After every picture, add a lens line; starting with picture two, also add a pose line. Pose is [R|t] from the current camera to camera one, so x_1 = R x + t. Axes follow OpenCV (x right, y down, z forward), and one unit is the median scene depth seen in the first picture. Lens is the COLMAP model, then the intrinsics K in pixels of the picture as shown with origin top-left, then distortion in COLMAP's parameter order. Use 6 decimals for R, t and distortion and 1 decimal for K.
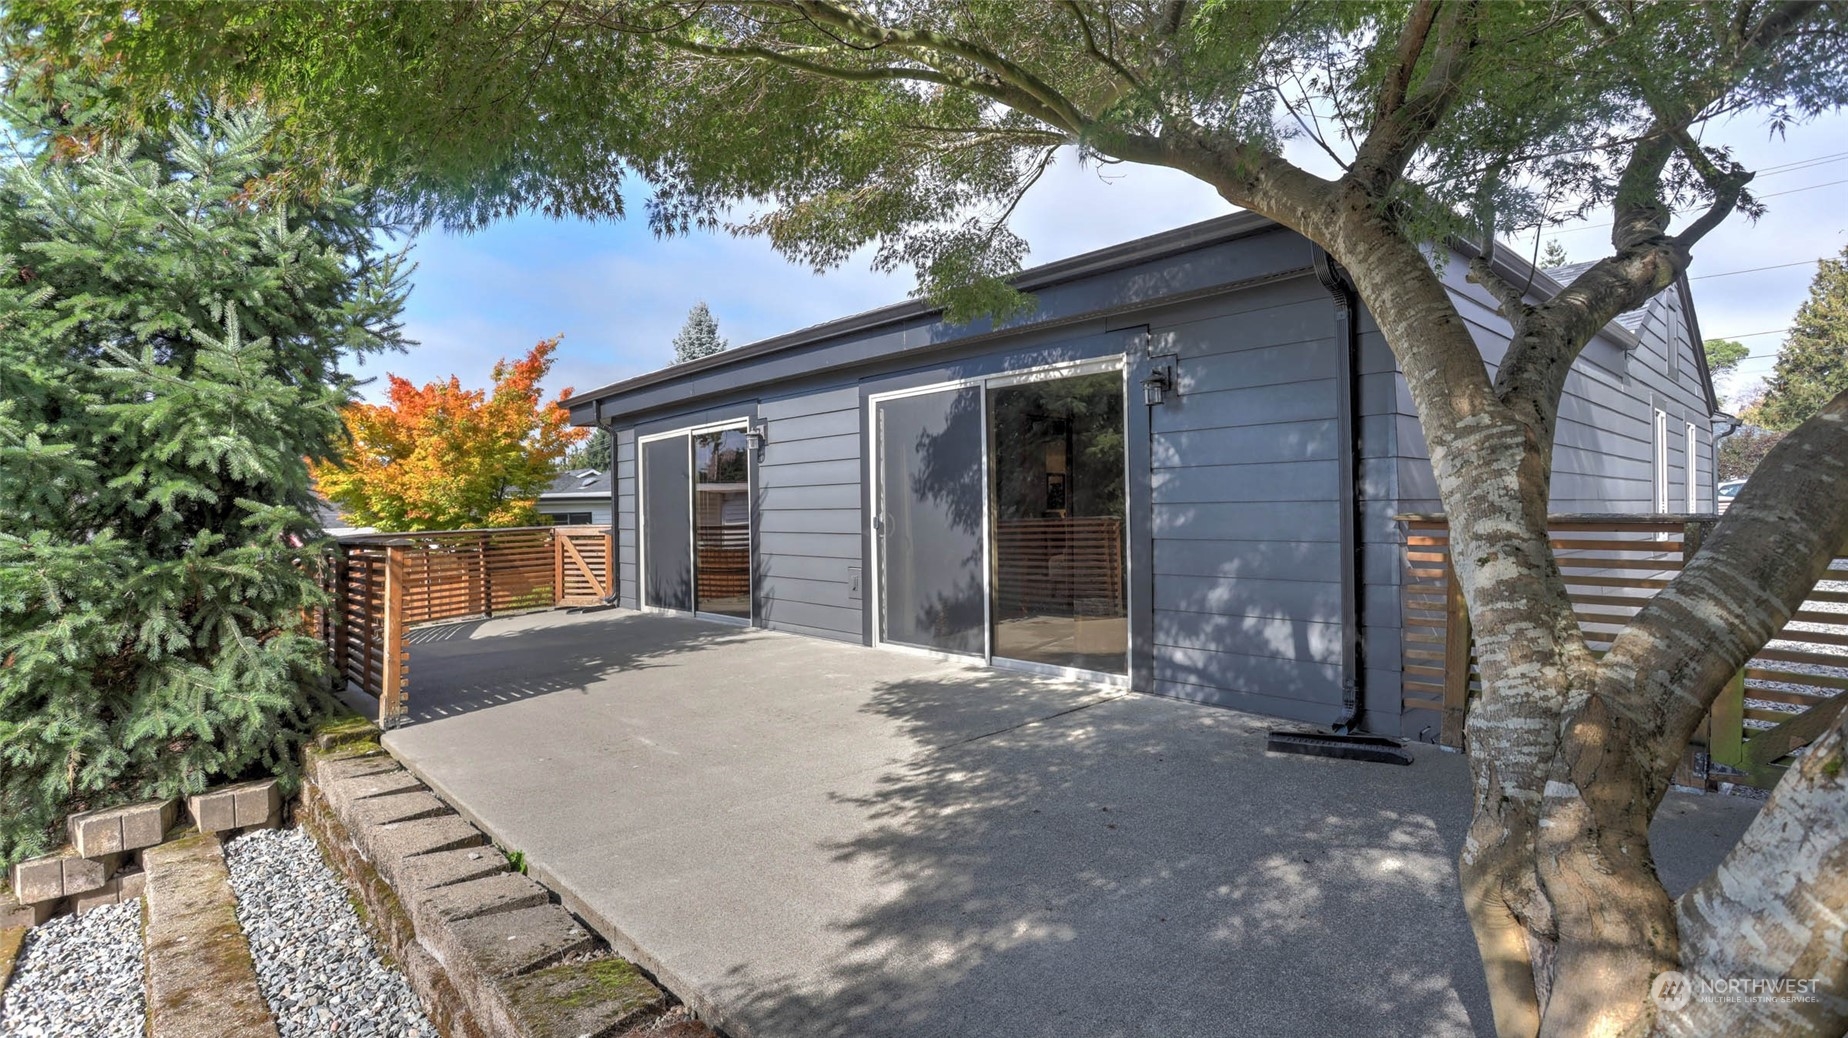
lens RADIAL K [[880.5, 0, 924.0], [0, 880.5, 519.0], [0, 0, 1]] dist [-0.060321, 0.017364]
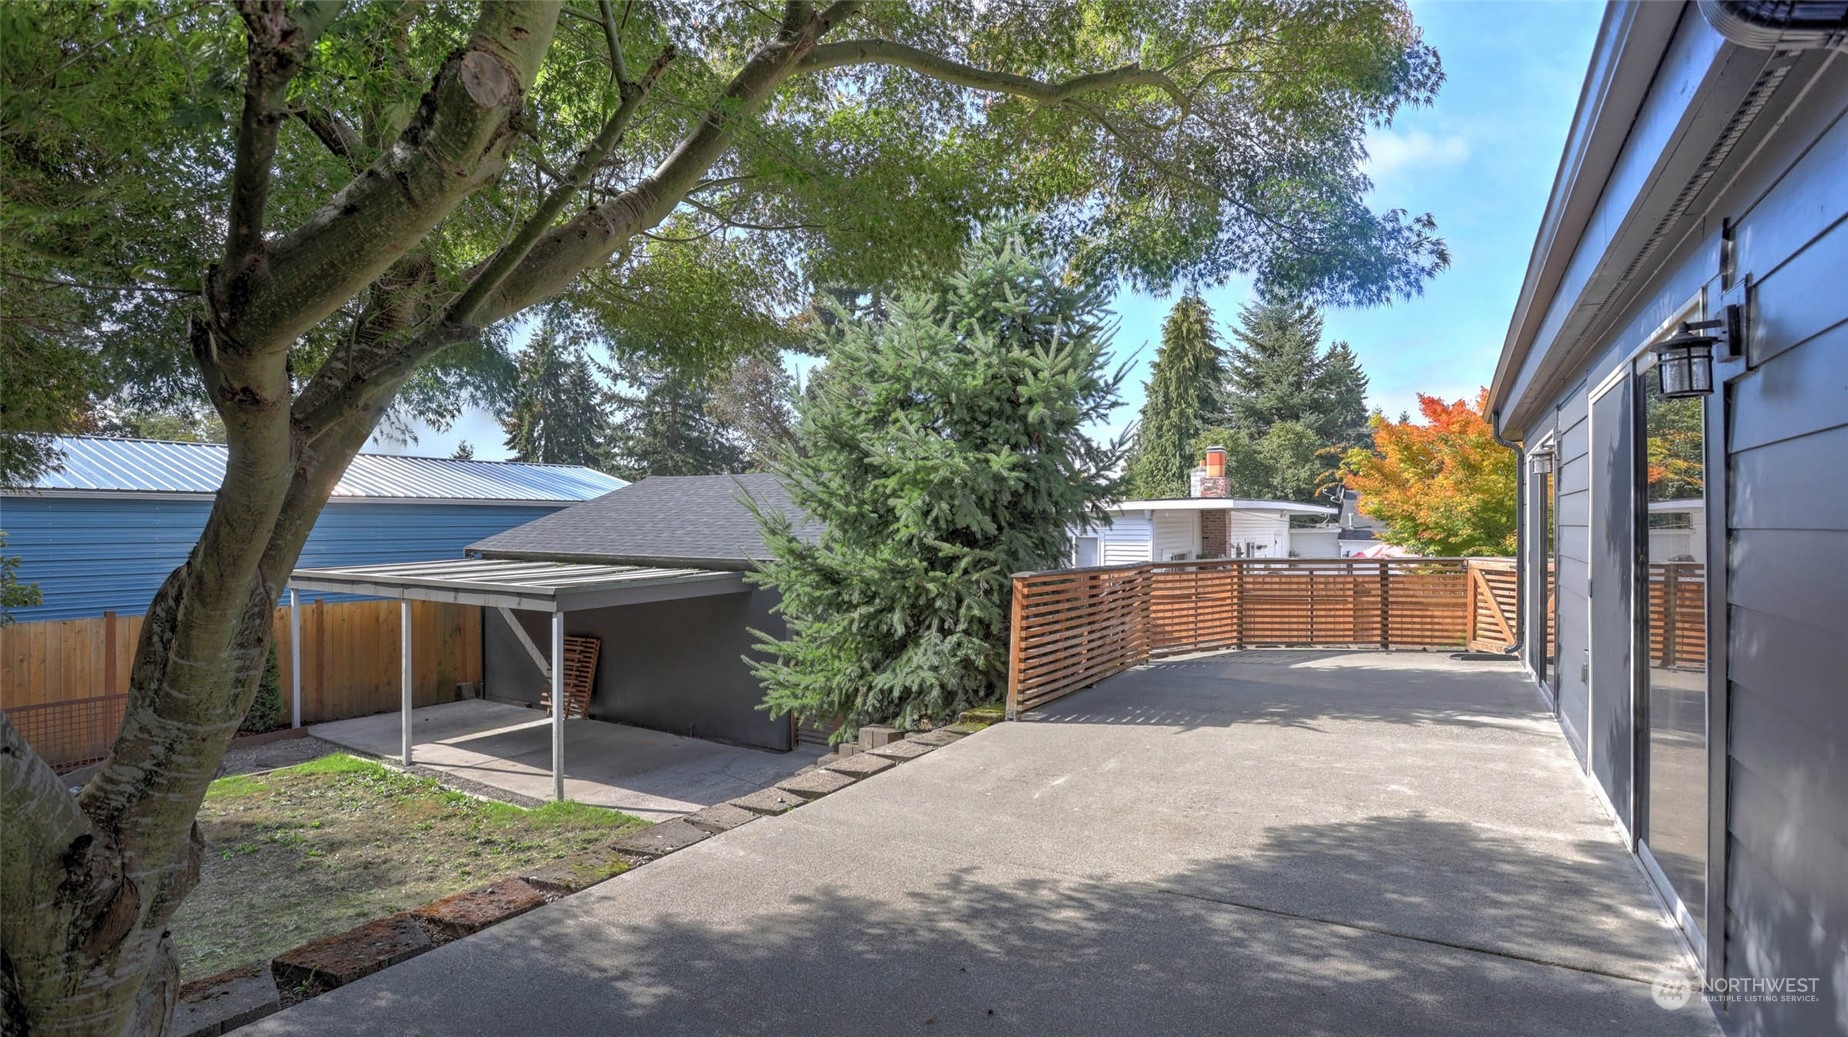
lens RADIAL K [[890.7, 0, 915.1], [0, 890.7, 511.4], [0, 0, 1]] dist [-0.054154, 0.033167]
pose [[0.274763, -0.002942, -0.961507, 0.757497], [-0.012633, 0.999898, -0.006669, -0.068232], [0.961429, 0.013979, 0.274698, 0.617616]]
